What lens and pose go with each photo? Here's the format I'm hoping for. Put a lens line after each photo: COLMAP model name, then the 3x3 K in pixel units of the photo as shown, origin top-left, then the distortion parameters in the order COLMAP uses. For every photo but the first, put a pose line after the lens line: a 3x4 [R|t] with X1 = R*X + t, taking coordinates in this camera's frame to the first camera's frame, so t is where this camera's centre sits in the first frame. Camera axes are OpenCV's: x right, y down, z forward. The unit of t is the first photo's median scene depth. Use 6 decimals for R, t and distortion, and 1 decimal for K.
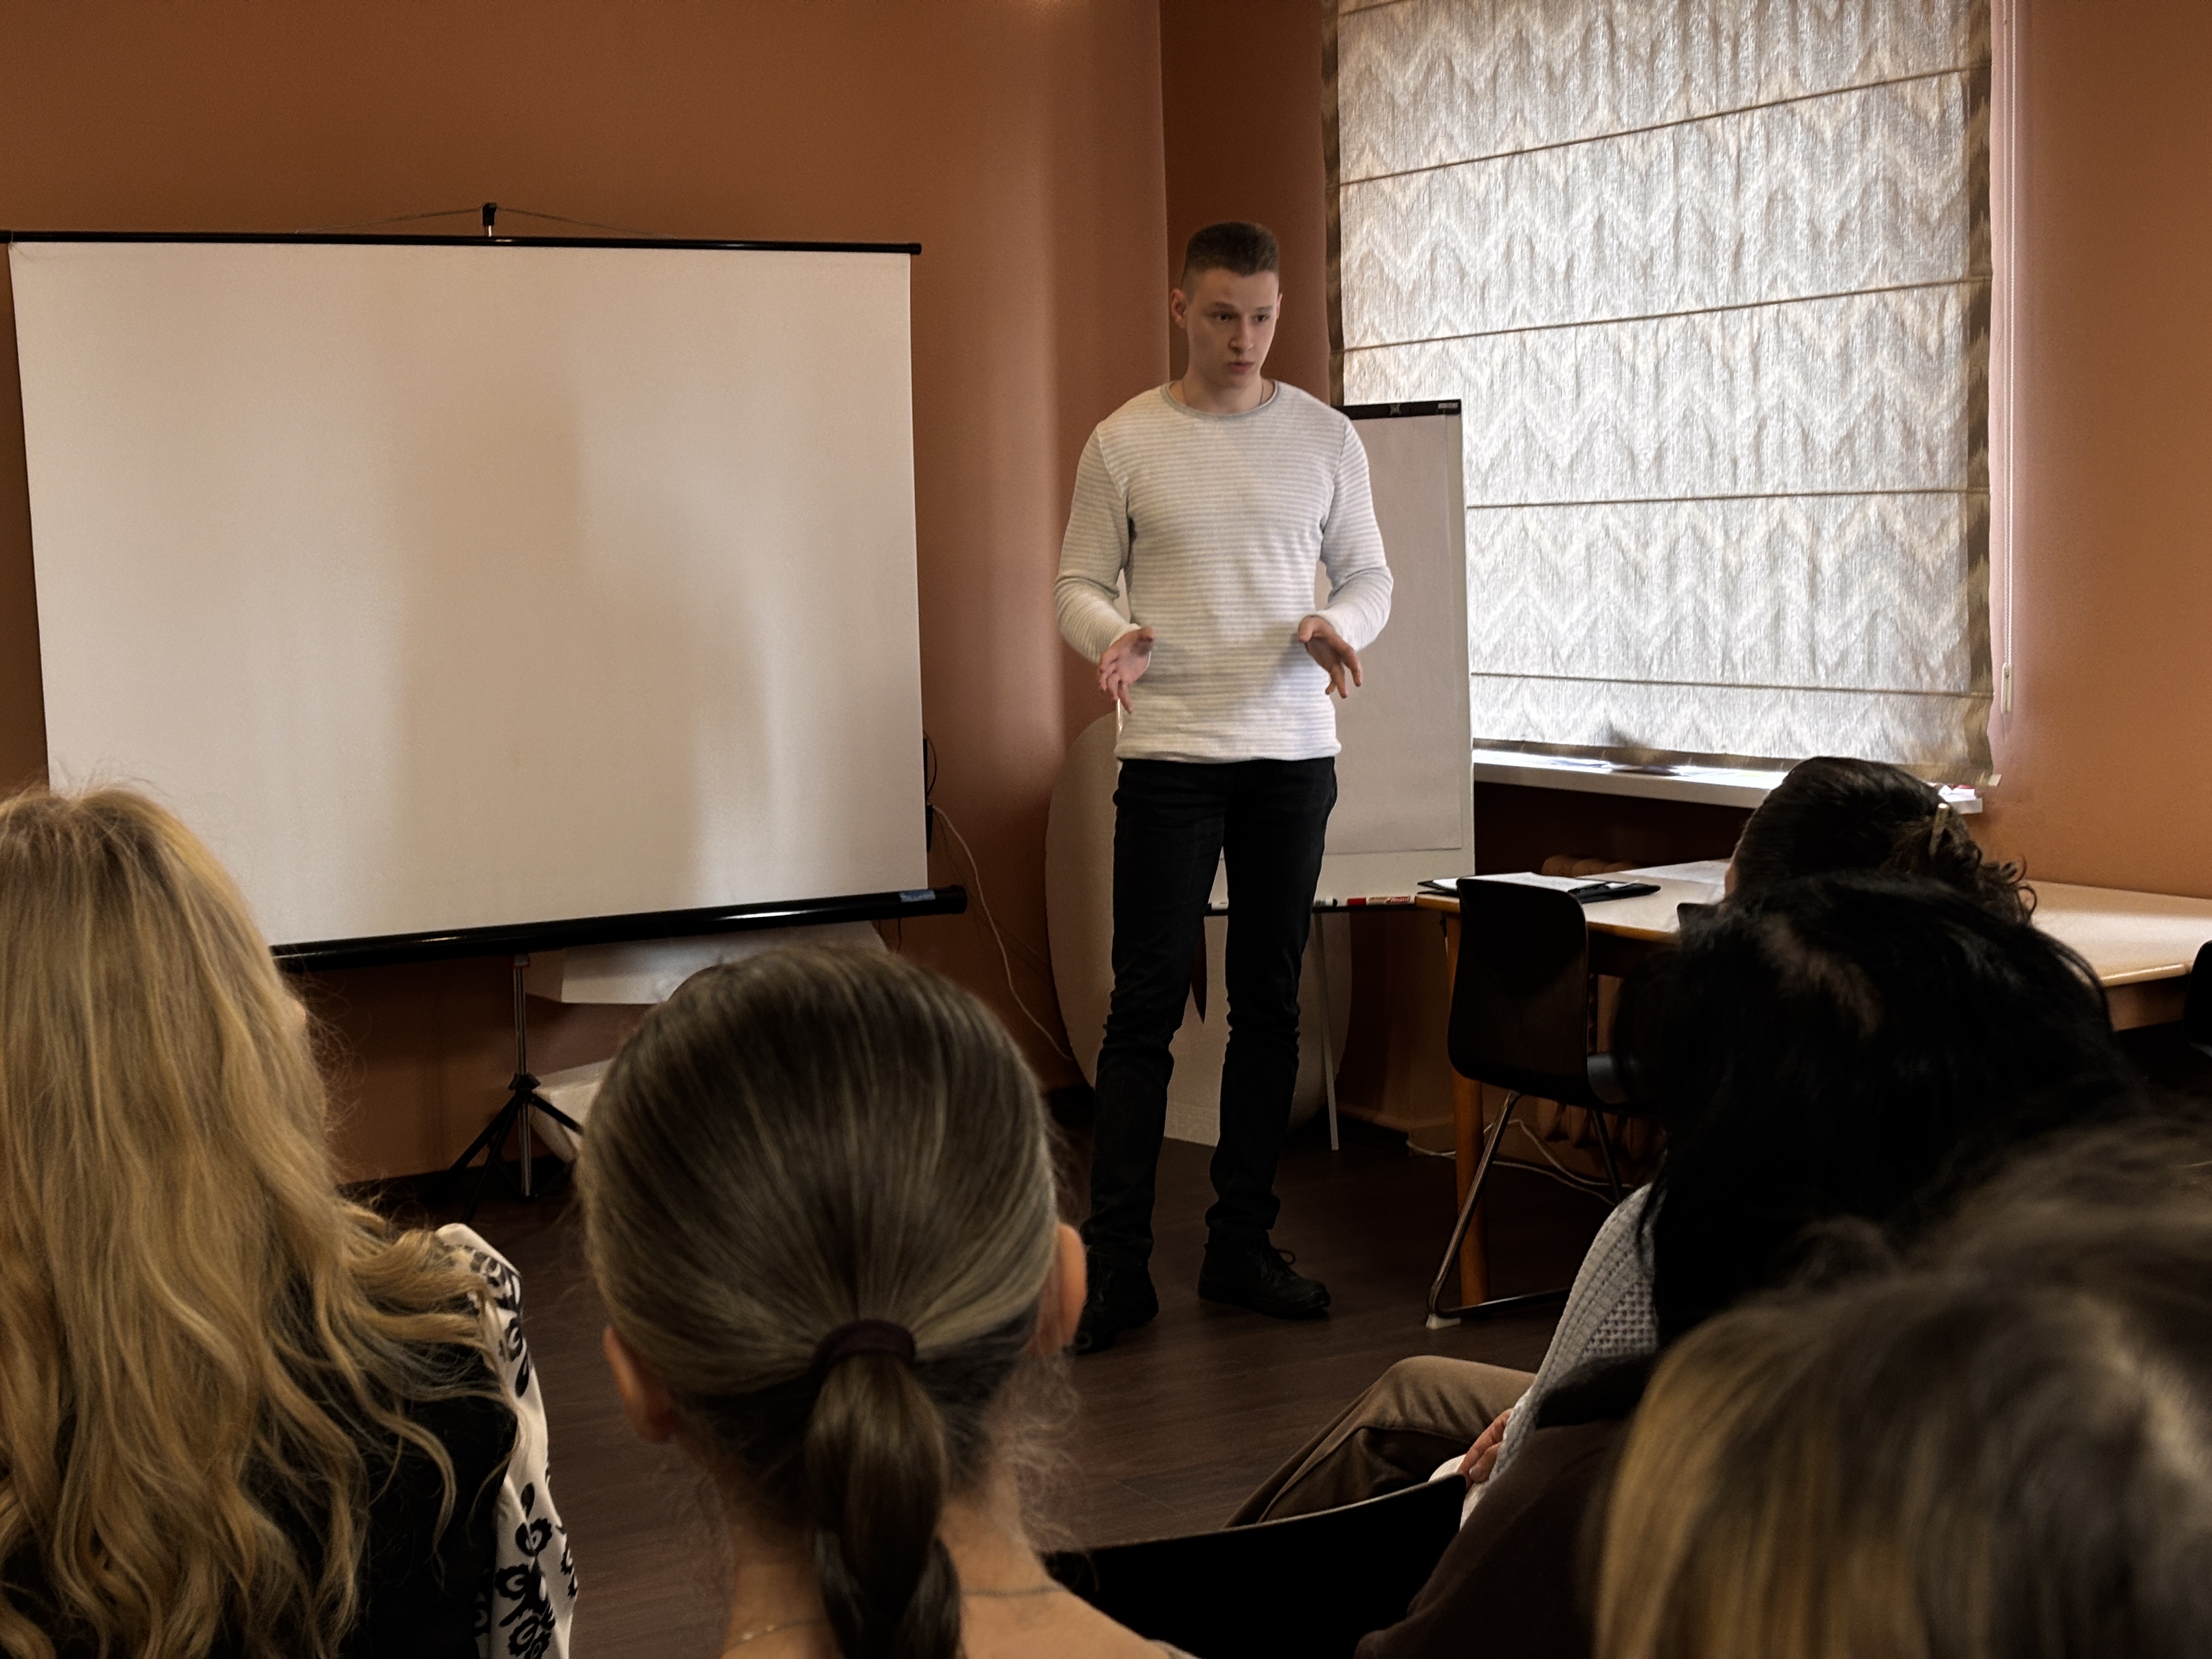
lens RADIAL K [[3324.8, 0, 1107.0], [0, 3324.8, 831.2], [0, 0, 1]] dist [-0.026047, 0.000000]
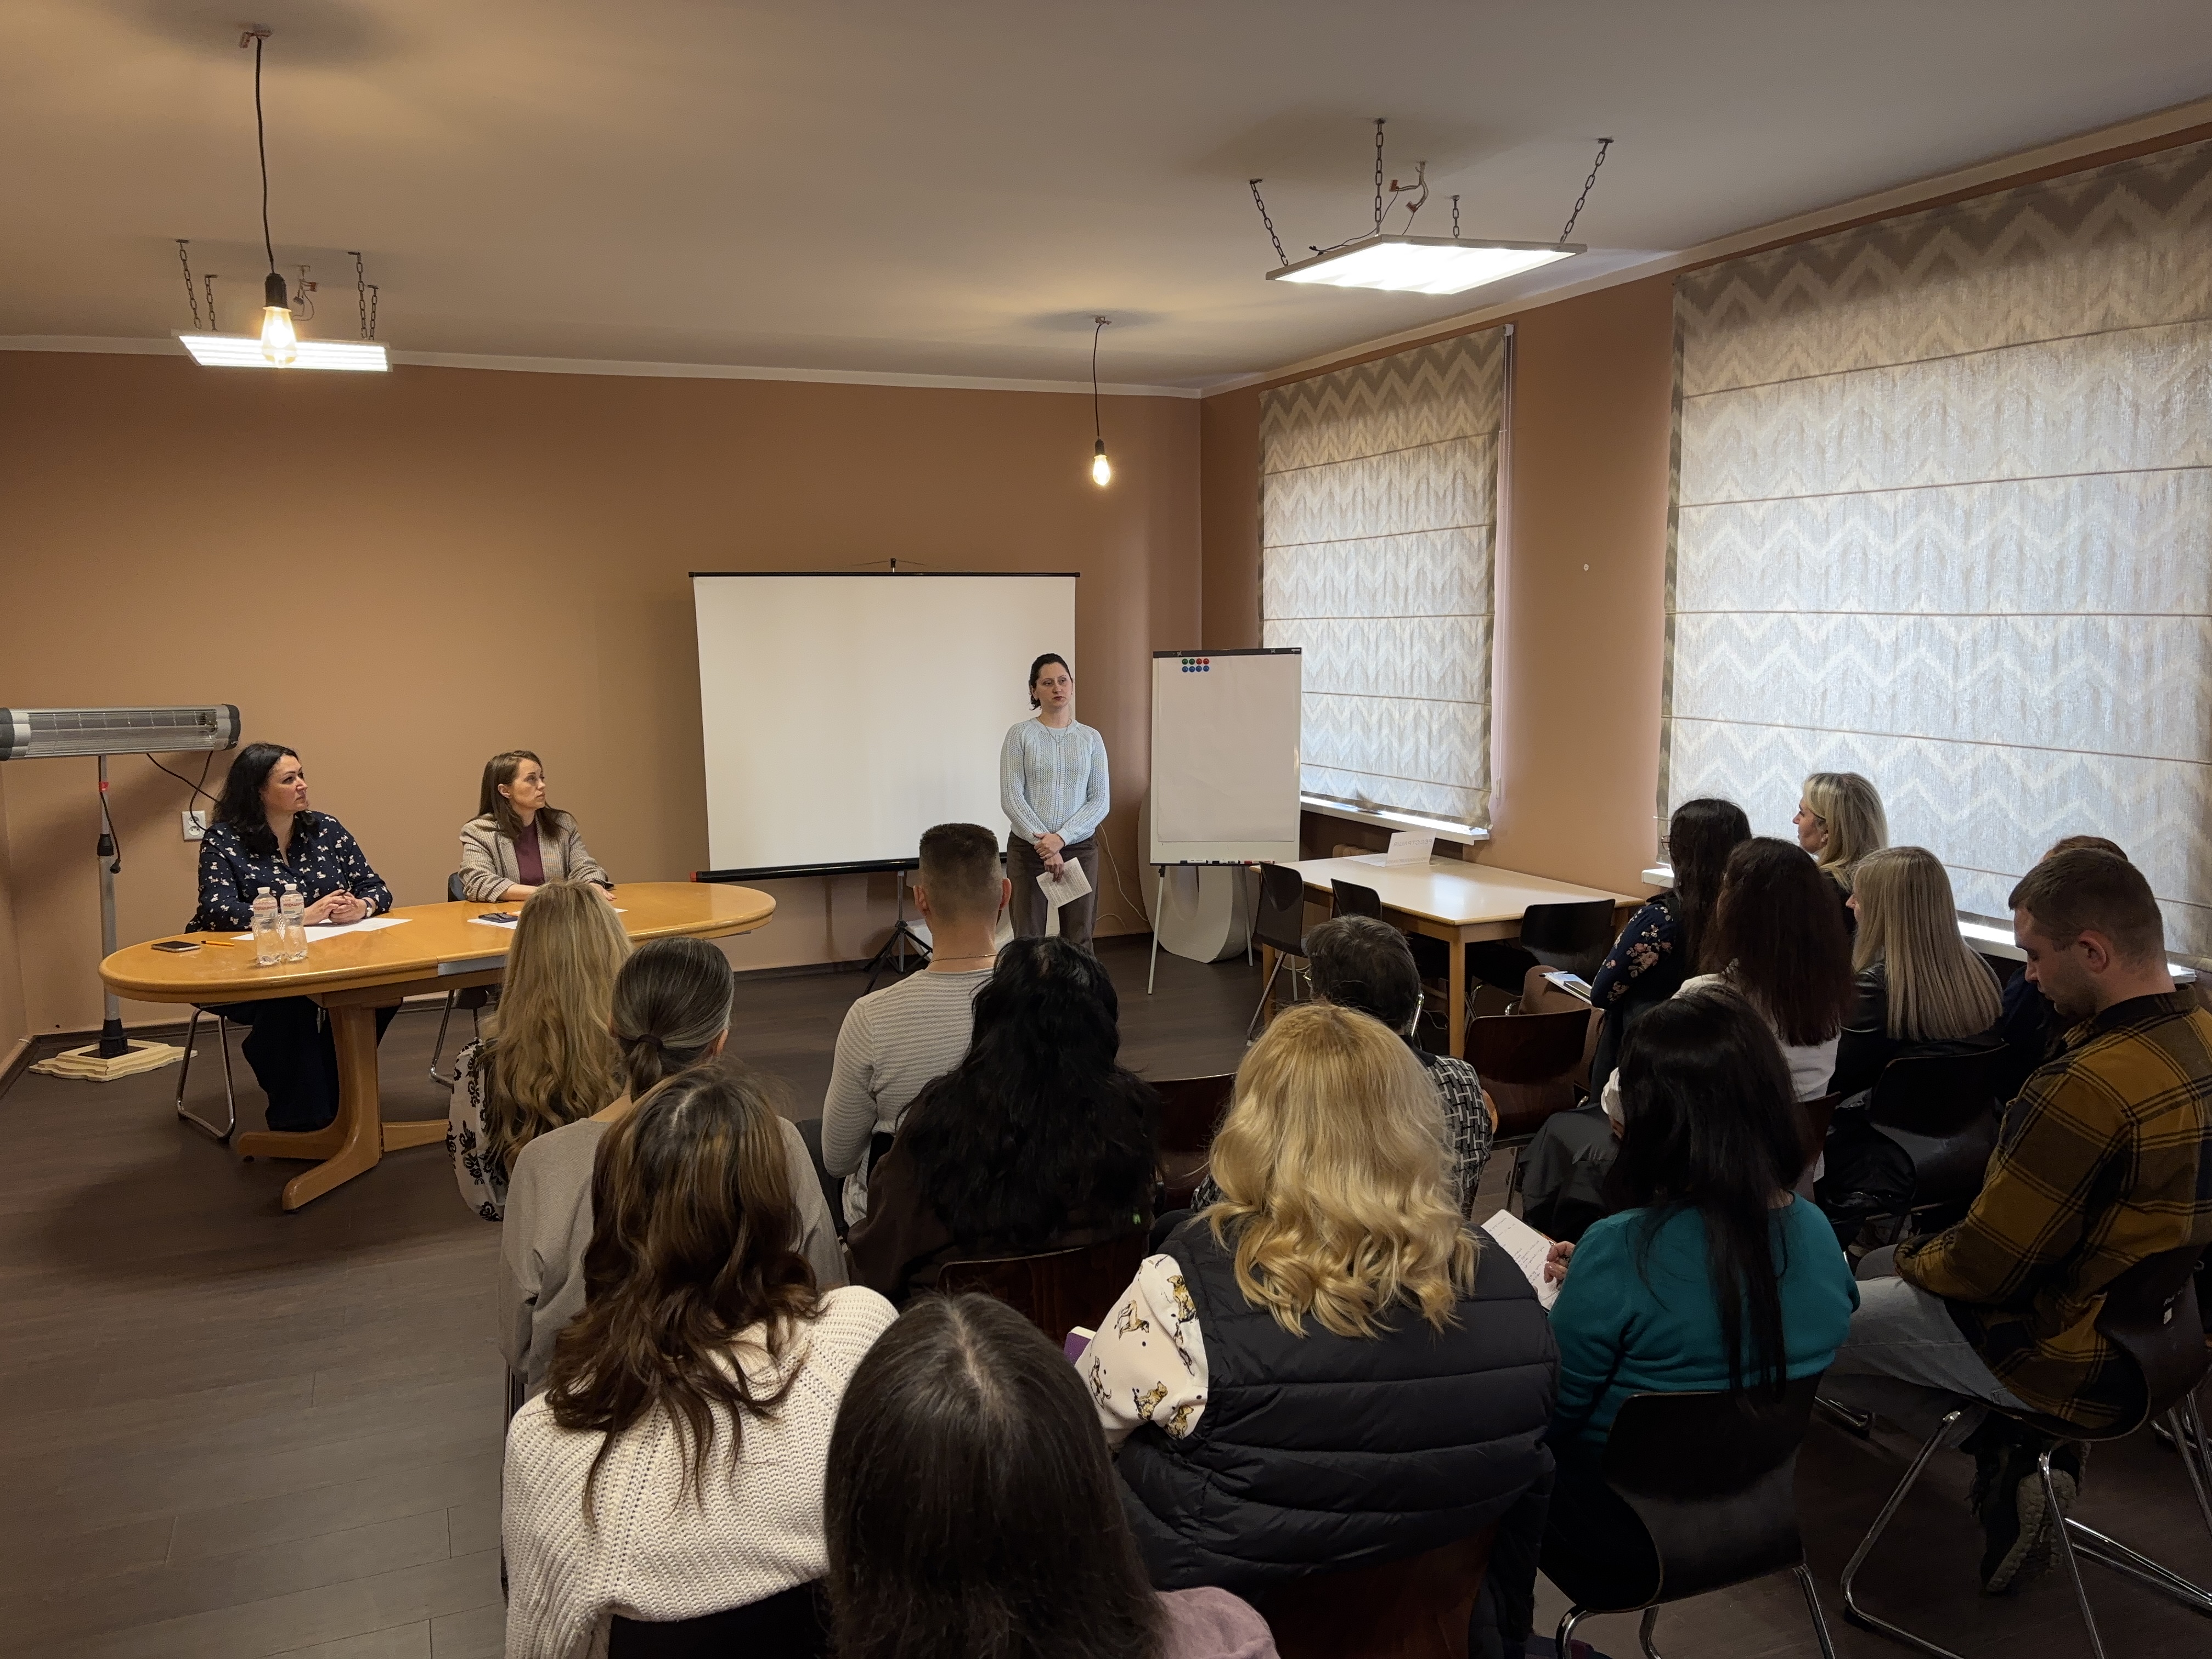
lens RADIAL K [[1691.1, 0, 1104.2], [0, 1691.1, 825.4], [0, 0, 1]] dist [0.006248, 0.000757]
pose [[0.990844, 0.035990, -0.130130, 0.139902], [-0.032221, 0.999001, 0.030954, -0.041264], [0.131114, -0.026478, 0.991014, -0.209940]]
